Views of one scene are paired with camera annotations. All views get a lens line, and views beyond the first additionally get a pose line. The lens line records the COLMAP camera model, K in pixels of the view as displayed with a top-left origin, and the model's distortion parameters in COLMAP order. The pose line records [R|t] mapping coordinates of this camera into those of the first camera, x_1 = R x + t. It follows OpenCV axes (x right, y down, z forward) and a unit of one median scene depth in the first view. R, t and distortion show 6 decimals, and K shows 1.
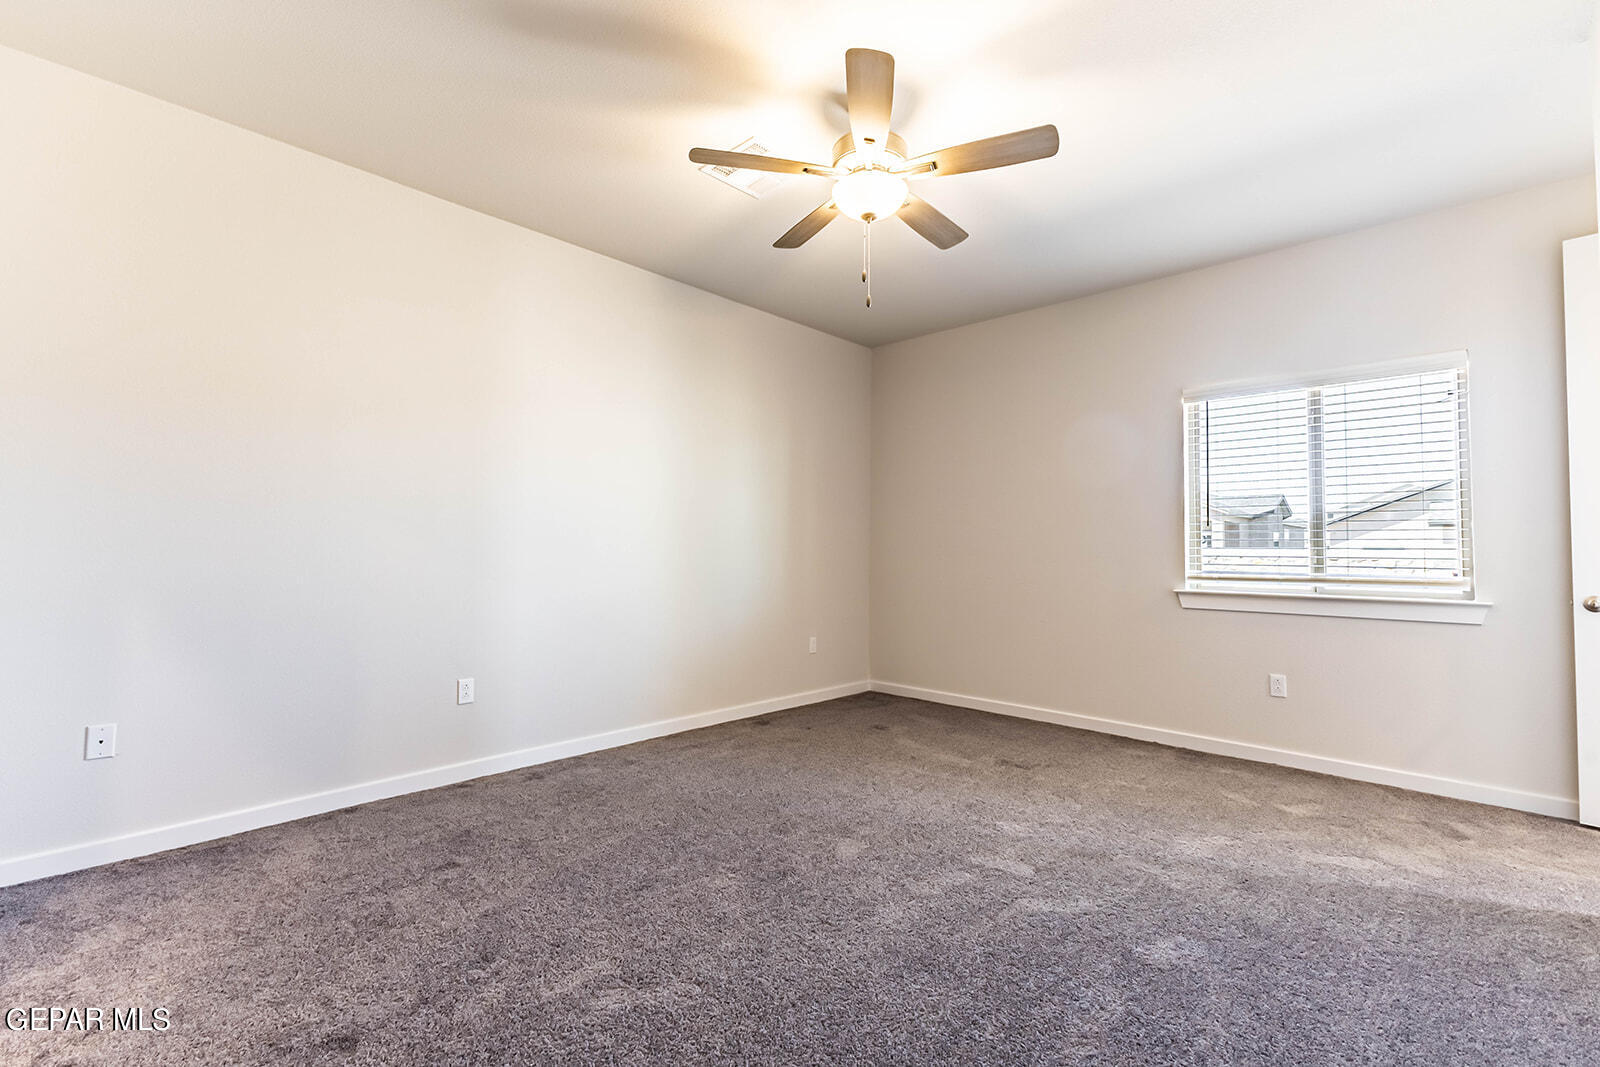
lens RADIAL K [[693.7, 0, 795.4], [0, 693.7, 531.4], [0, 0, 1]] dist [0.012182, -0.000895]
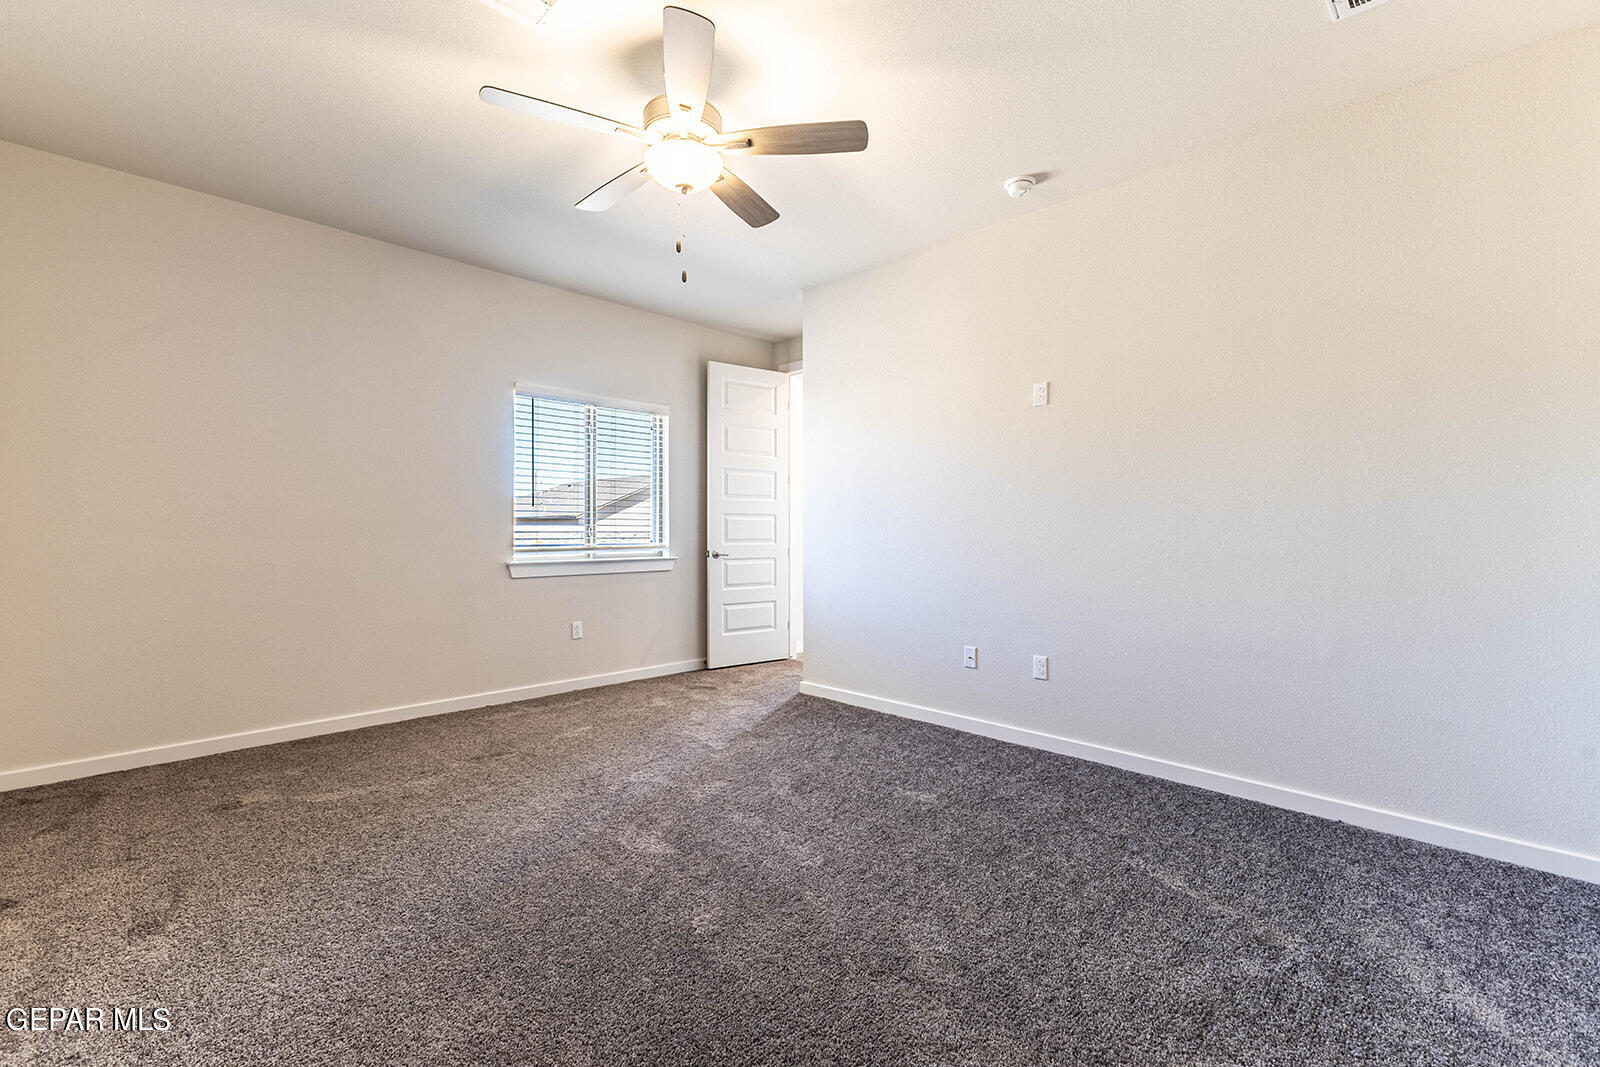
lens RADIAL K [[693.7, 0, 794.9], [0, 693.7, 533.2], [0, 0, 1]] dist [0.012182, -0.000895]
pose [[0.037541, -0.012807, 0.999213, -0.592293], [-0.028628, 0.999494, 0.013886, 0.009620], [-0.998885, -0.029127, 0.037155, 0.549454]]
